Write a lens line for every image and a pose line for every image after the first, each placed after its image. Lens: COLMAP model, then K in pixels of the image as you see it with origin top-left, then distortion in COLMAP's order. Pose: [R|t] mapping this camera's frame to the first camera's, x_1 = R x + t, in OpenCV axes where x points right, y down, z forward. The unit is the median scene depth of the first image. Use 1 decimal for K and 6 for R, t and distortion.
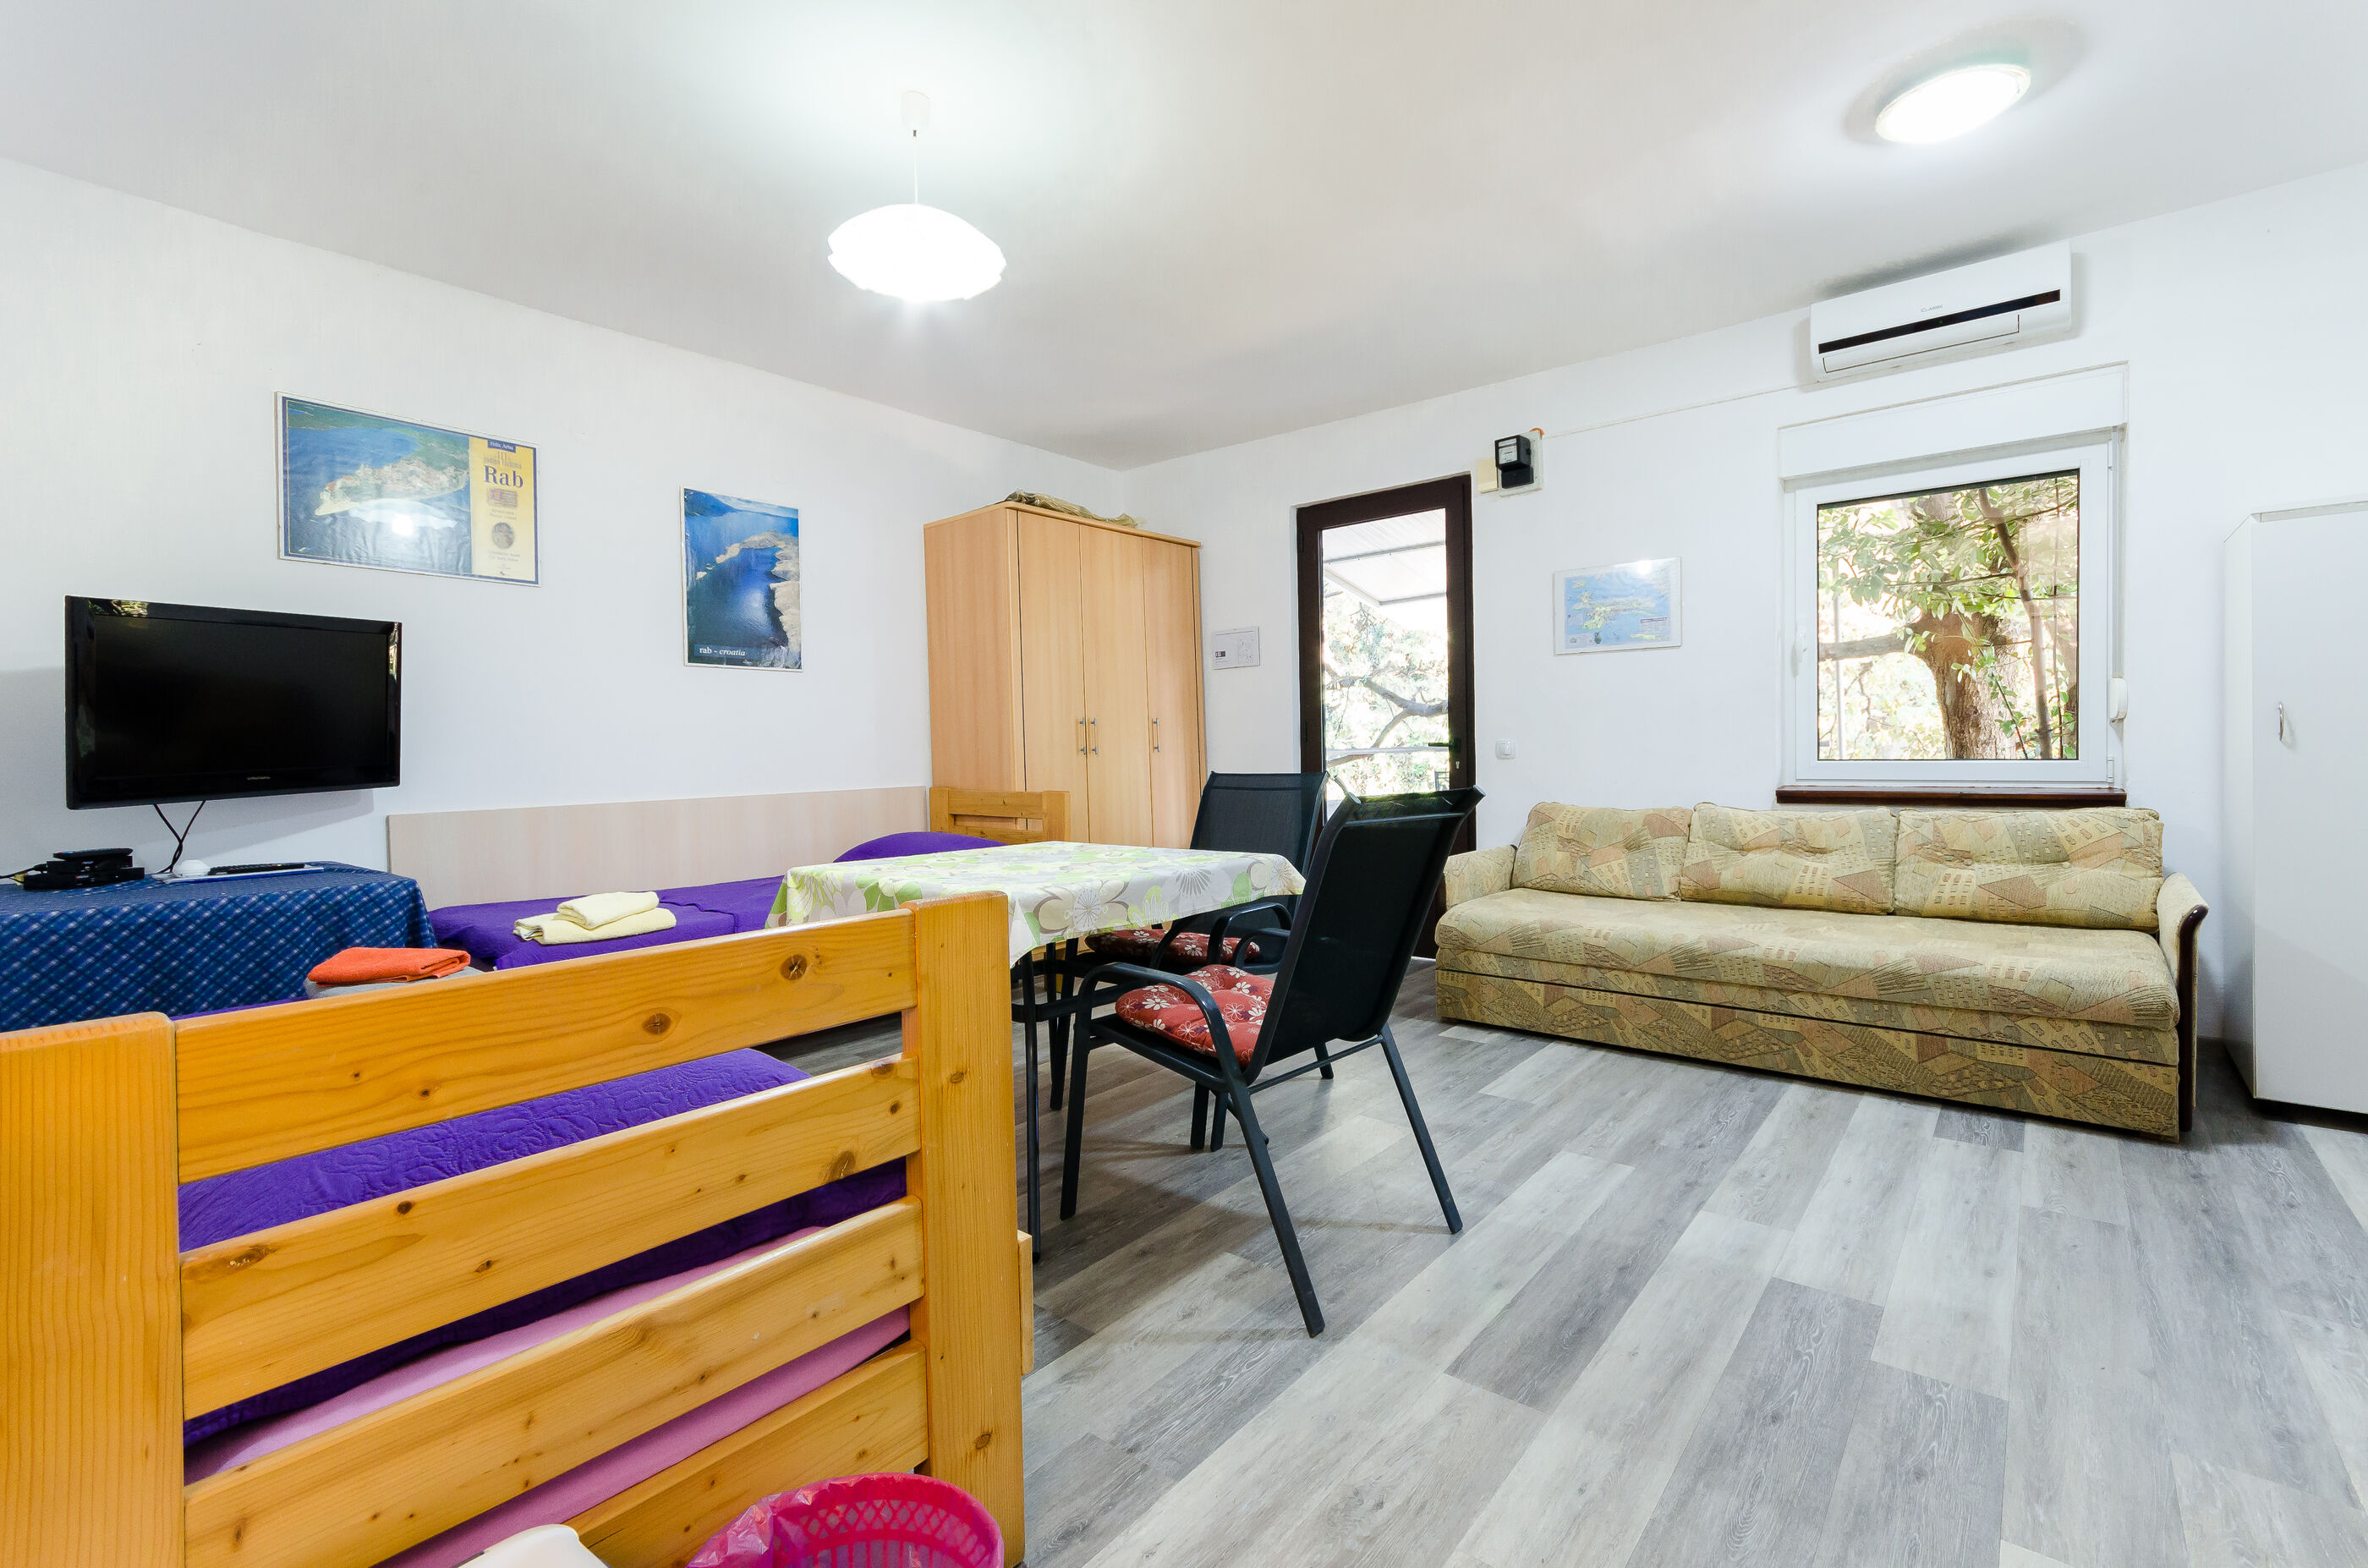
lens RADIAL K [[1055.3, 0, 1200.5], [0, 1055.3, 768.3], [0, 0, 1]] dist [0.000598, 0.001146]
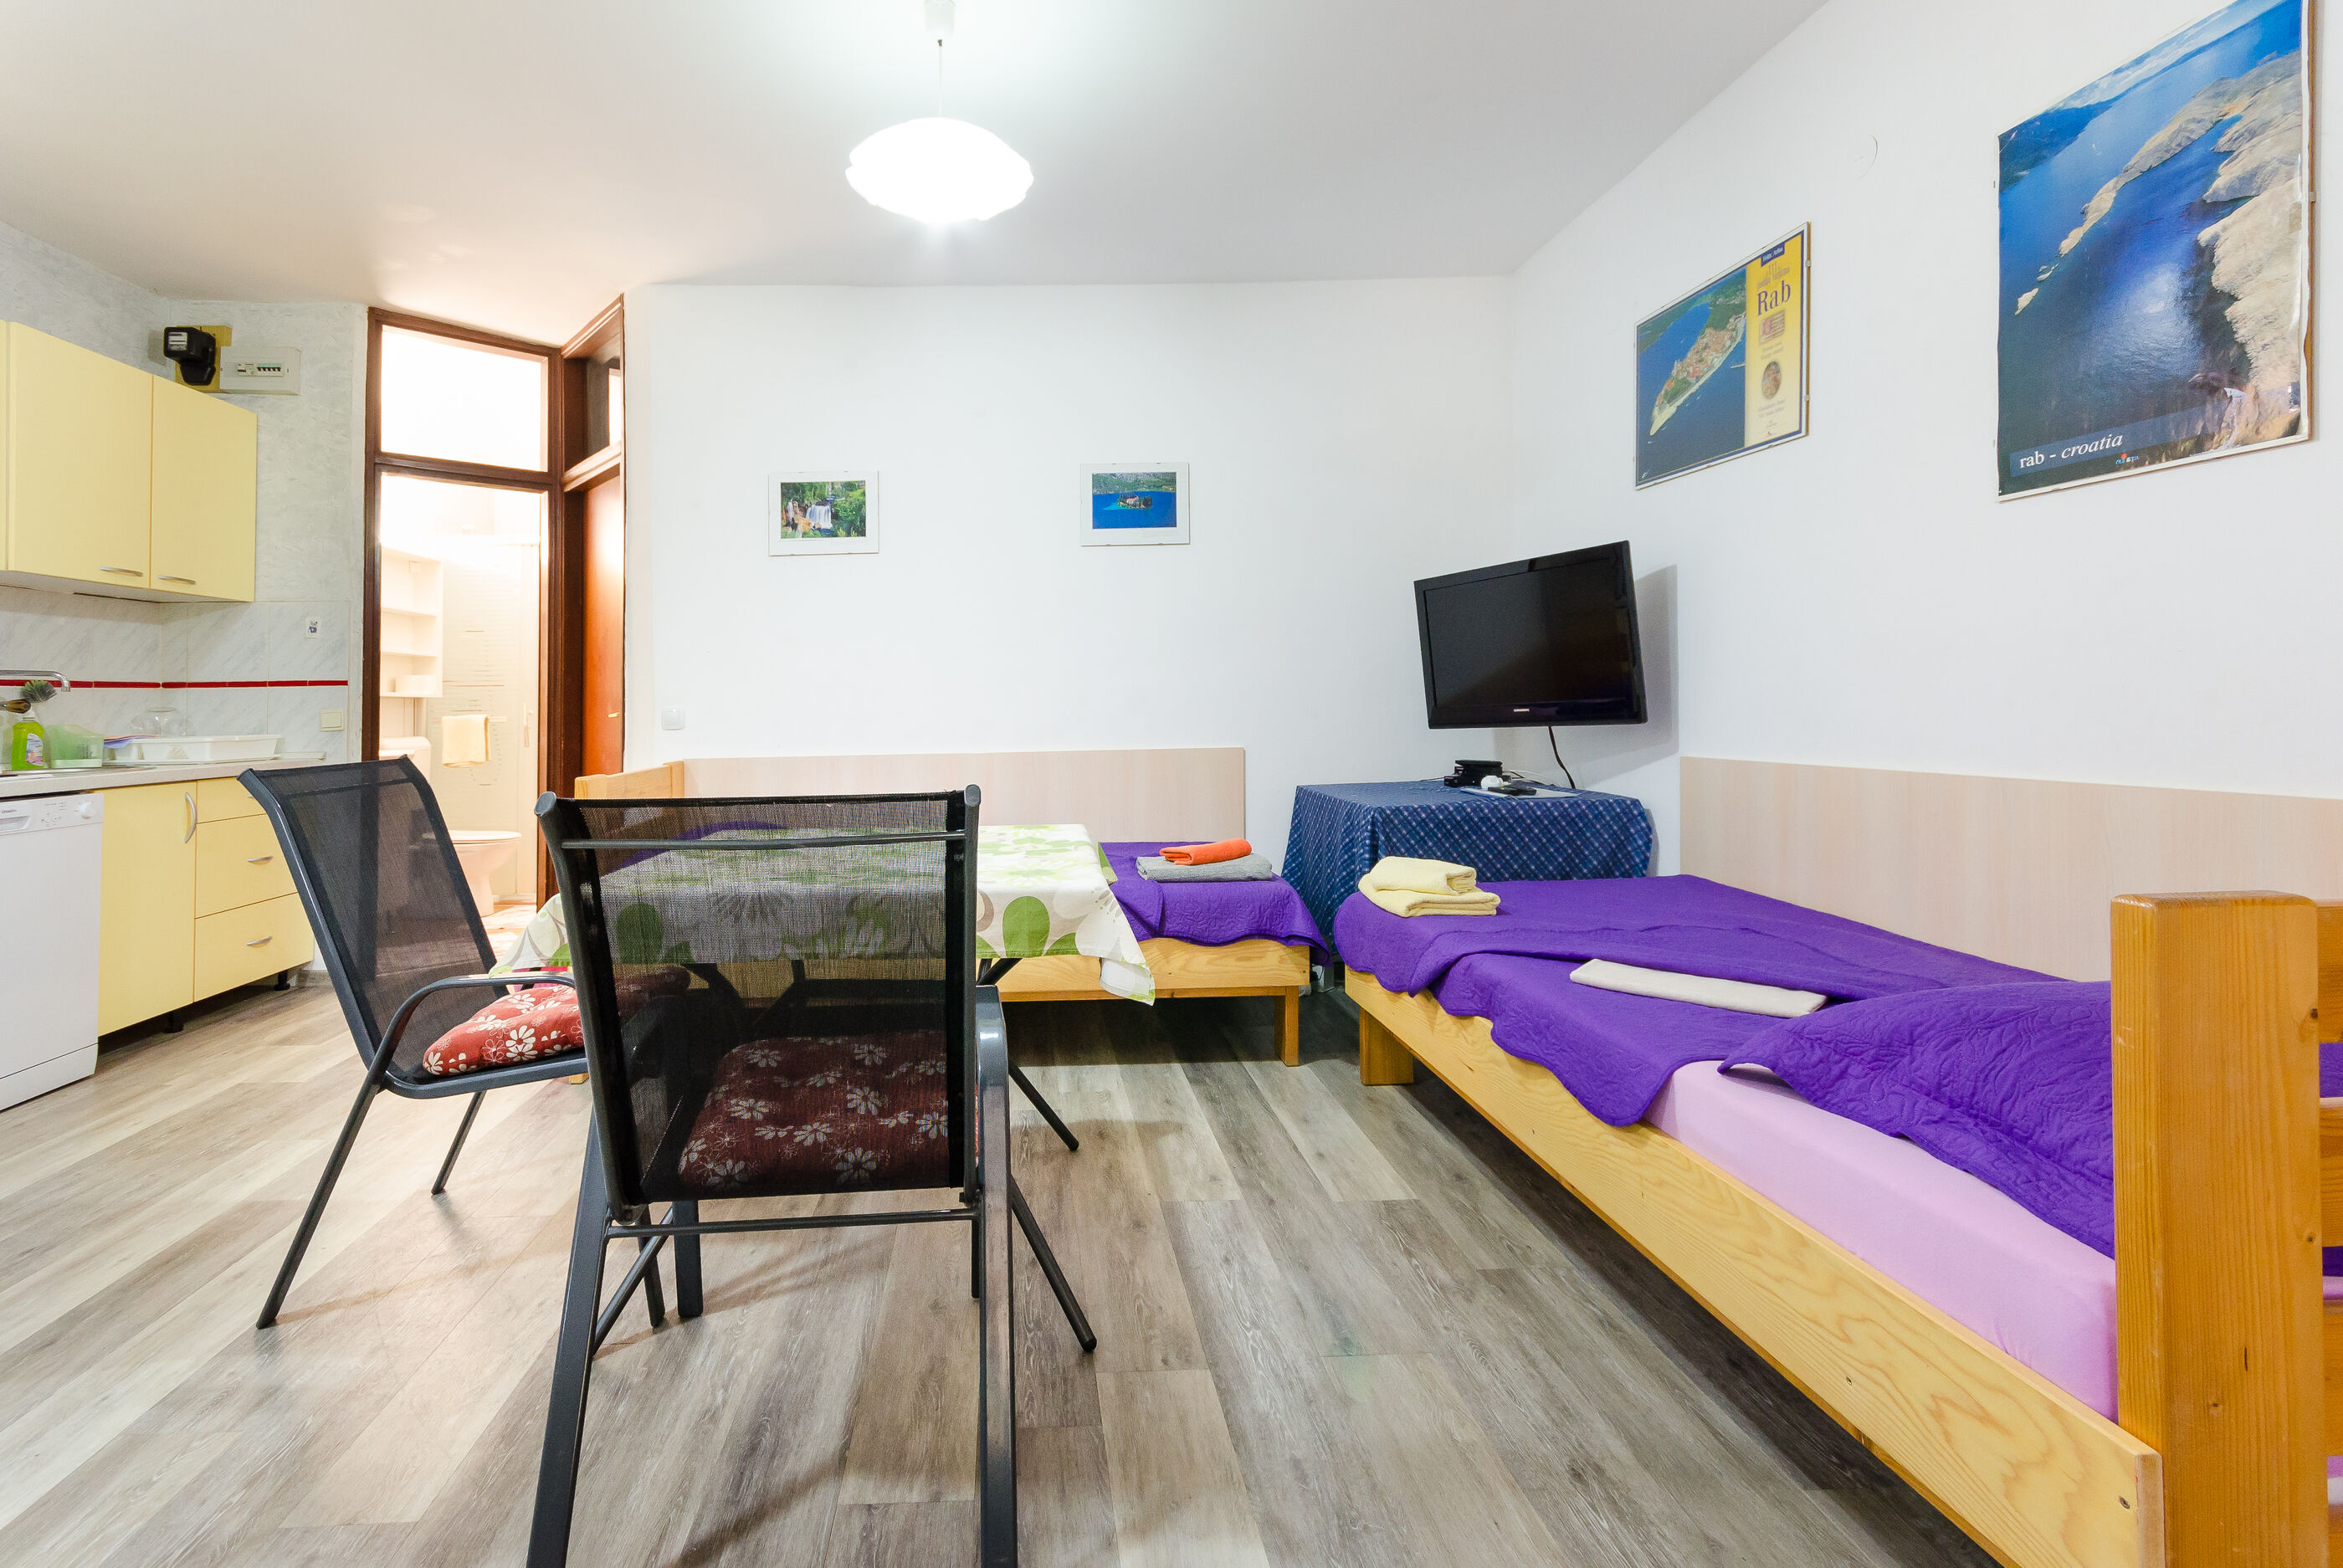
lens RADIAL K [[1057.8, 0, 1000.1], [0, 1057.8, 669.6], [0, 0, 1]] dist [-0.006066, 0.000815]
pose [[-0.766416, 0.007059, -0.642306, 0.231398], [0.017434, 0.999800, -0.009814, -0.030413], [0.642108, -0.018720, -0.766385, 1.407614]]
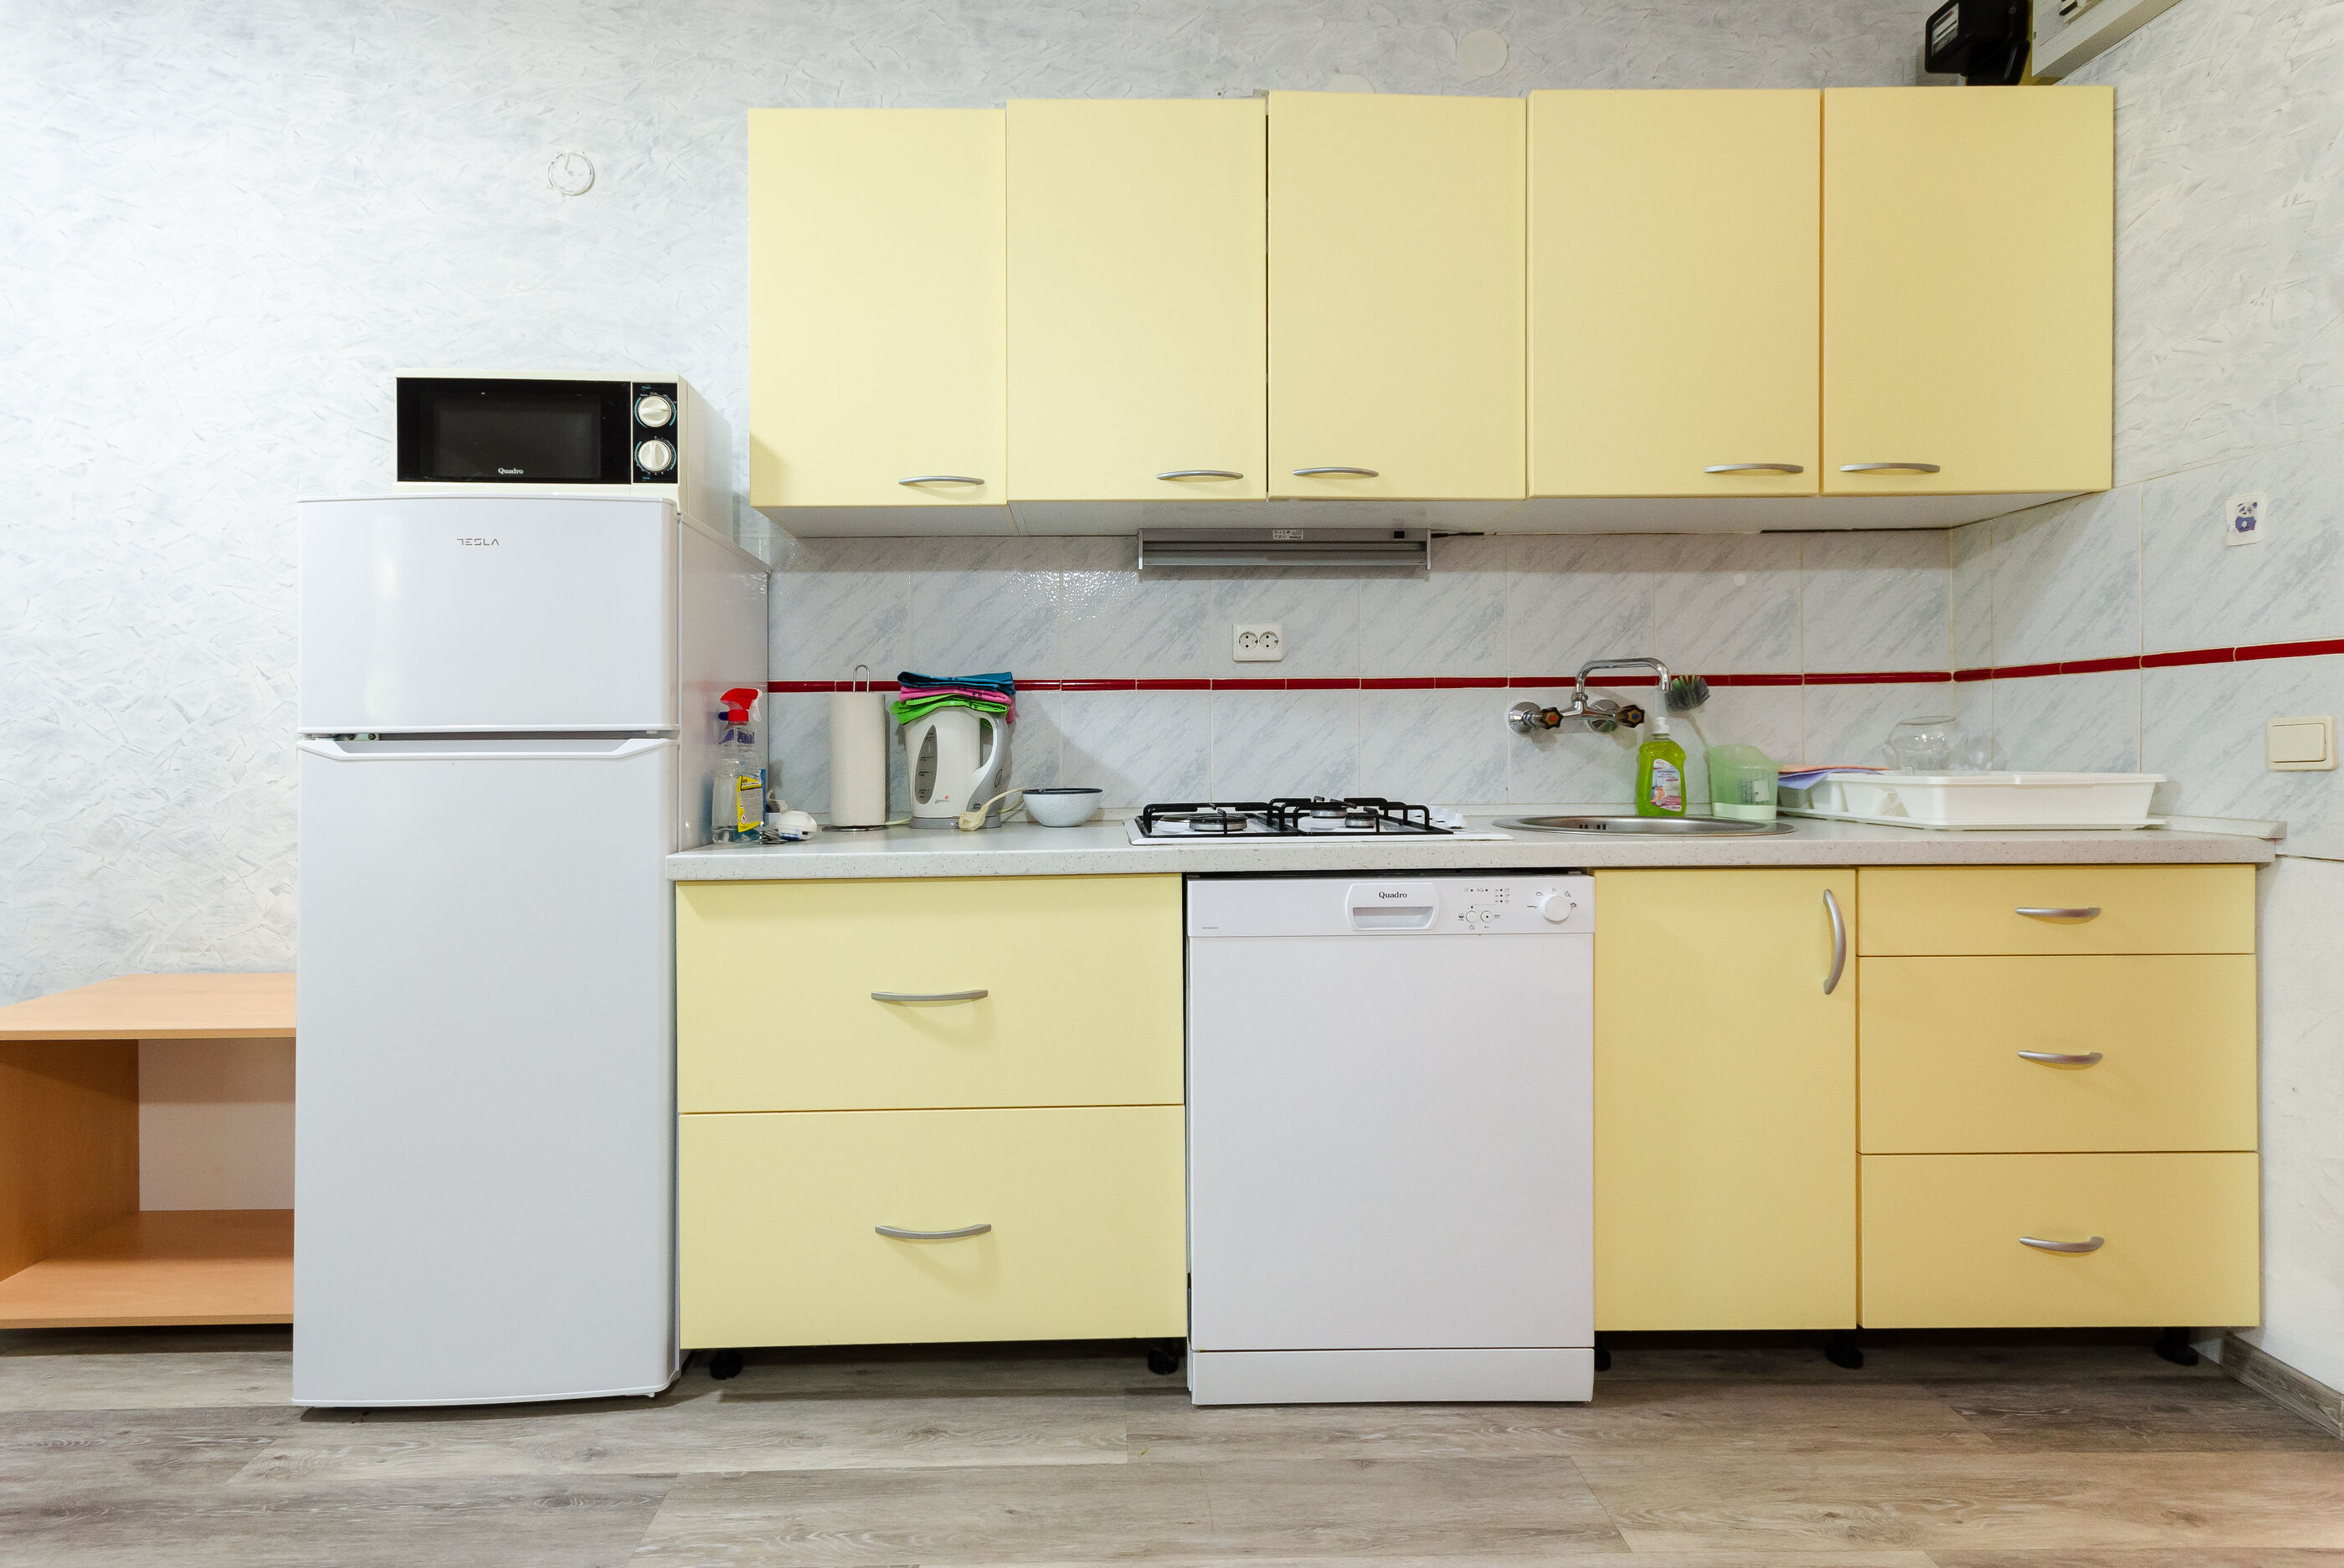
lens RADIAL K [[1058.3, 0, 1113.2], [0, 1058.3, 746.8], [0, 0, 1]] dist [-0.006066, 0.000815]
pose [[-0.635593, 0.024881, 0.771623, -0.016844], [0.034695, 0.999391, -0.003647, -0.010110], [-0.771244, 0.024454, -0.636069, 0.597310]]
